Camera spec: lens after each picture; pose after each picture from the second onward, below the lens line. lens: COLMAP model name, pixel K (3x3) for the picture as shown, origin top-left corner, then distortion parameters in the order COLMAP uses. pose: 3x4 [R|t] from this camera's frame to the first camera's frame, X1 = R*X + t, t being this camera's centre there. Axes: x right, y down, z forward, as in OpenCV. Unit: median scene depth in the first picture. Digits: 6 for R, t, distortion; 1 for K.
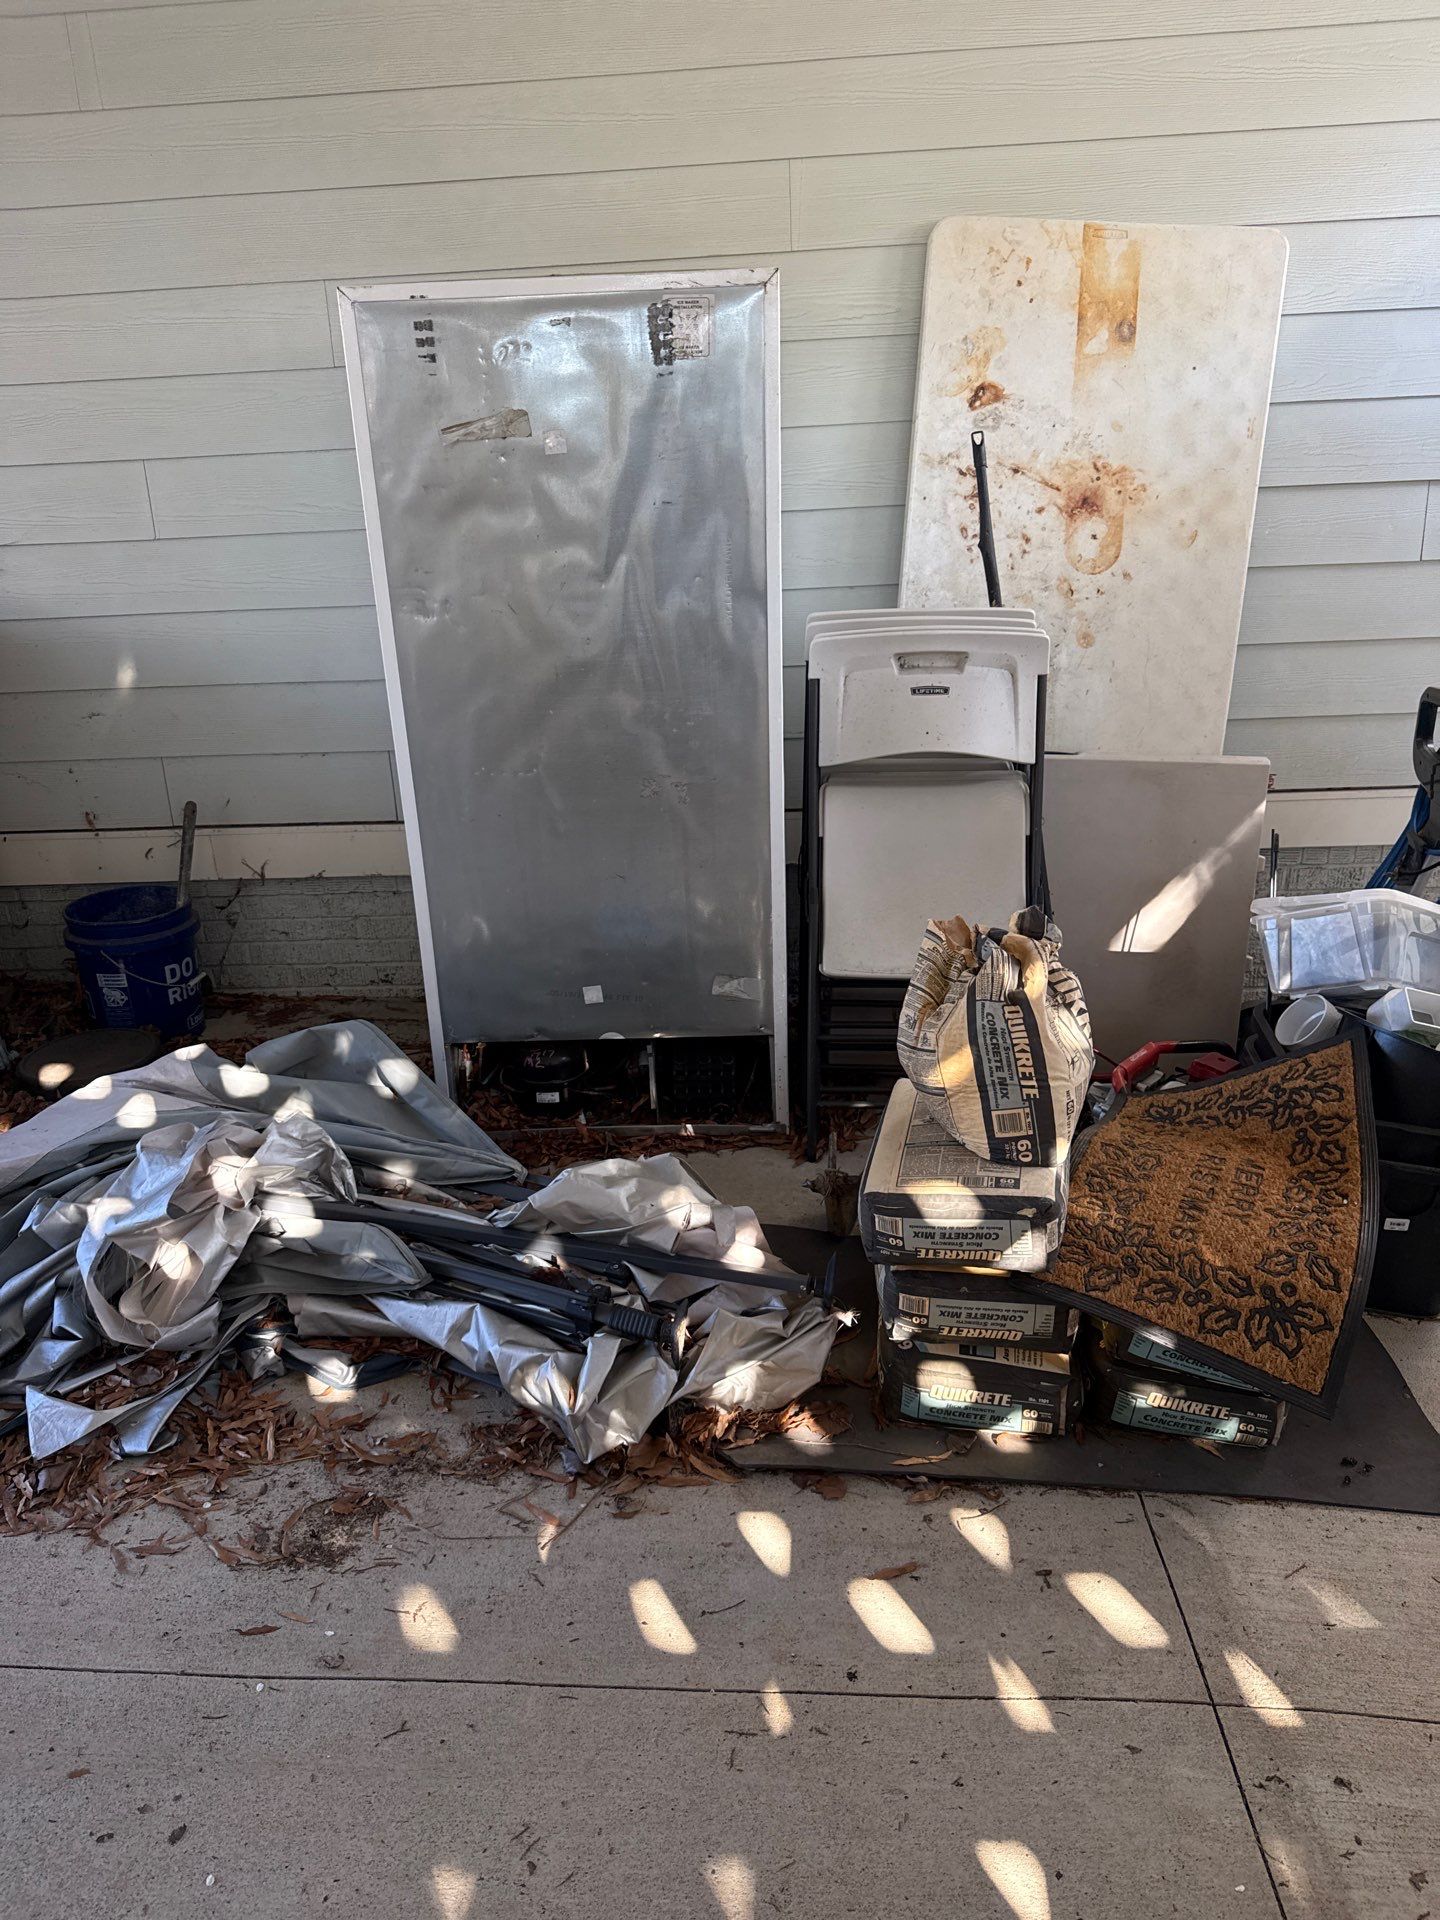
lens RADIAL K [[1342.1, 0, 720.0], [0, 1342.1, 960.0], [0, 0, 1]] dist [0.000335, -0.001471]
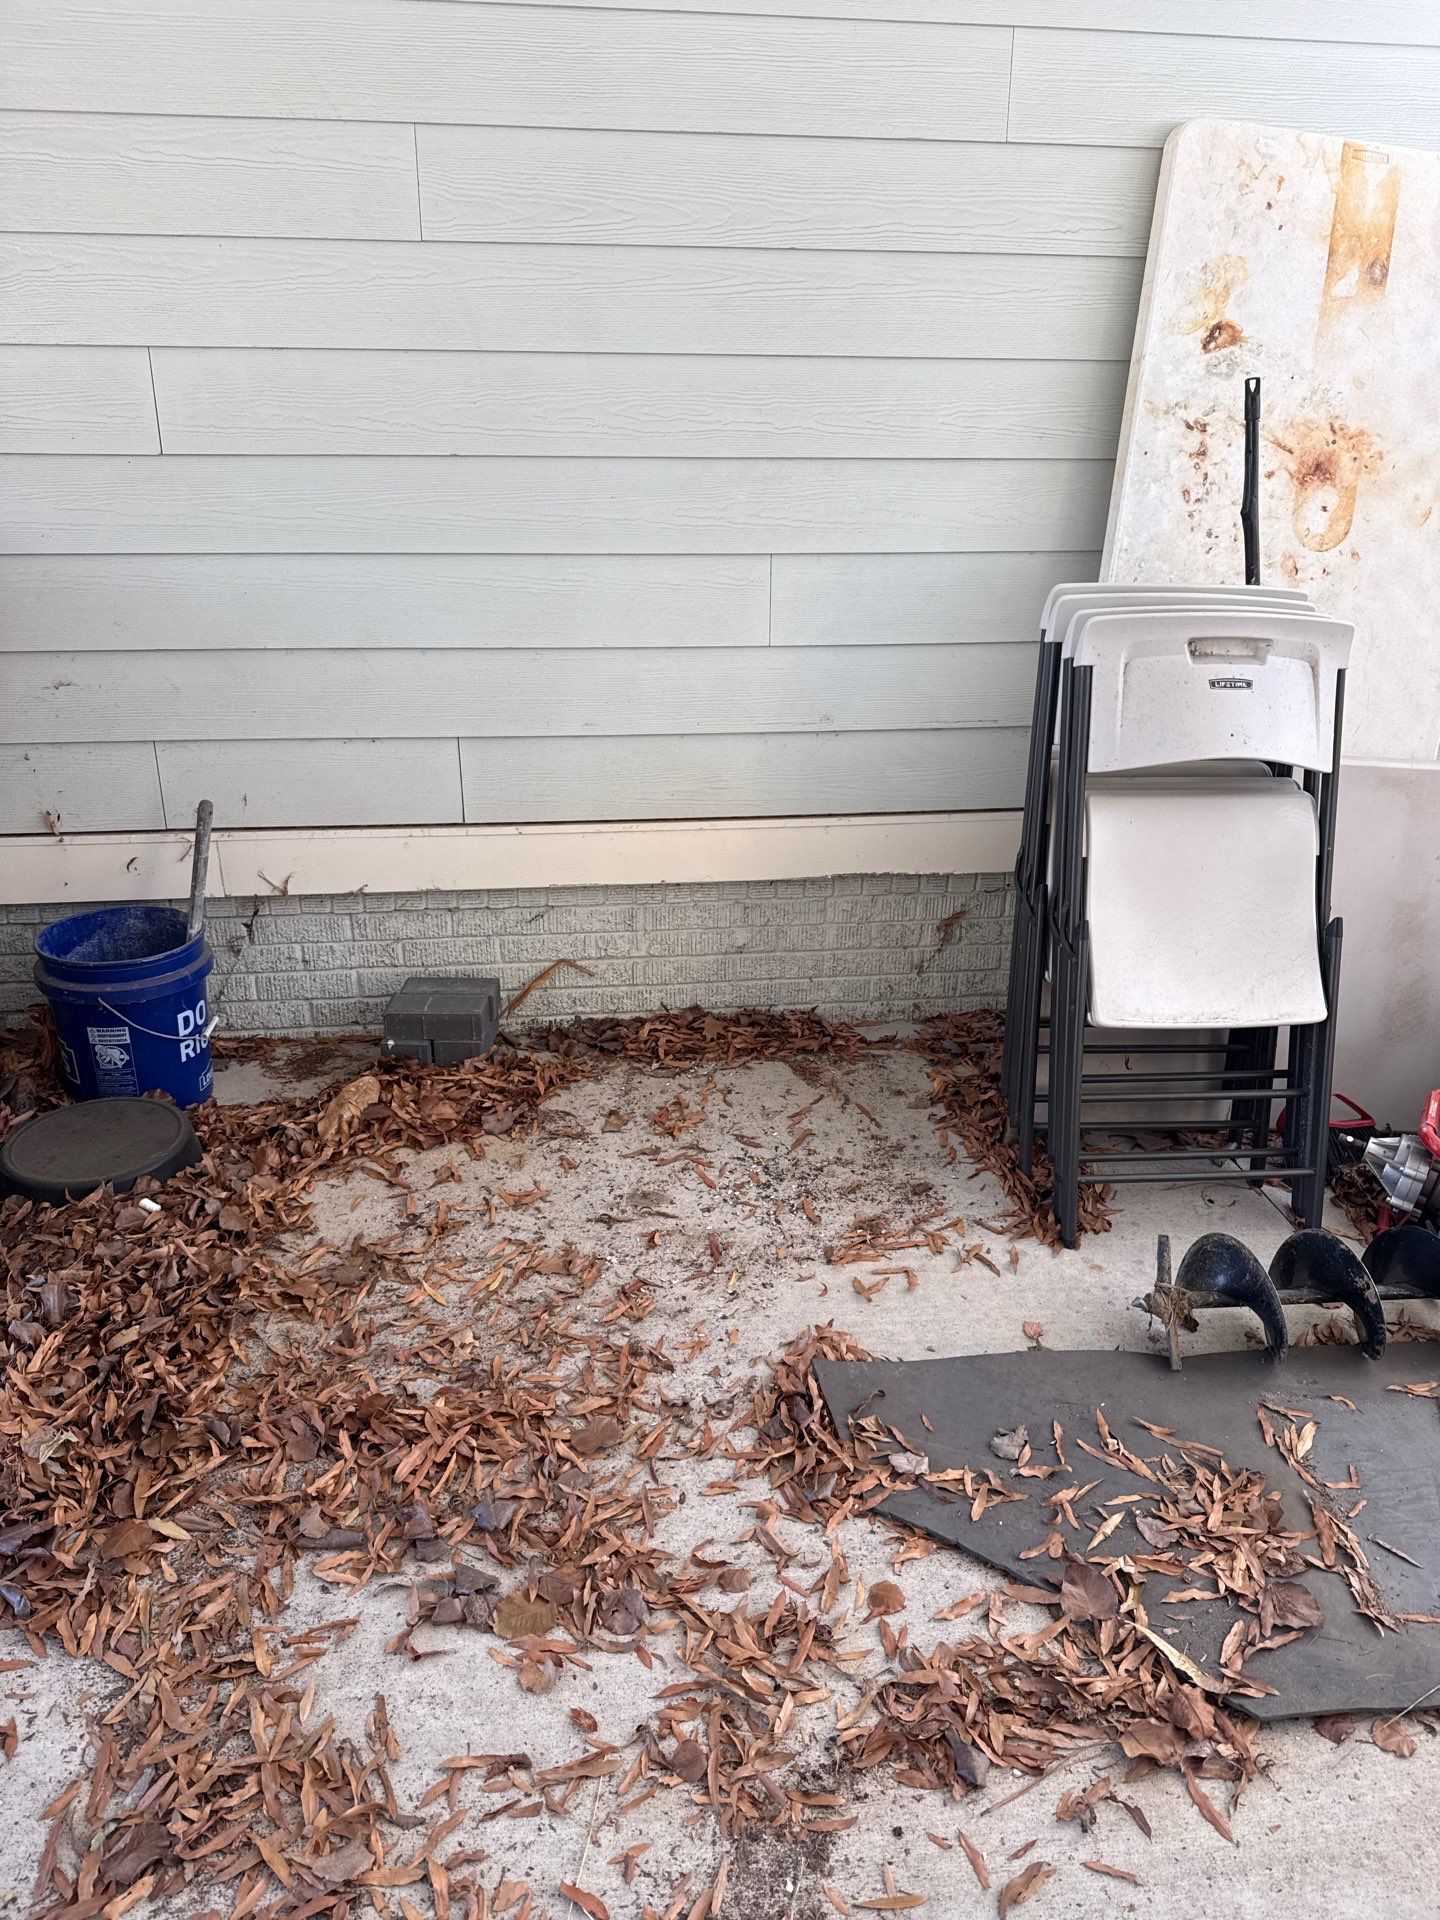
lens RADIAL K [[1305.0, 0, 721.6], [0, 1305.0, 950.2], [0, 0, 1]] dist [-0.001675, 0.003266]
pose [[0.982178, -0.015858, 0.187282, -0.277341], [0.011442, 0.999631, 0.024637, -0.052764], [-0.187603, -0.022055, 0.981997, 0.232148]]
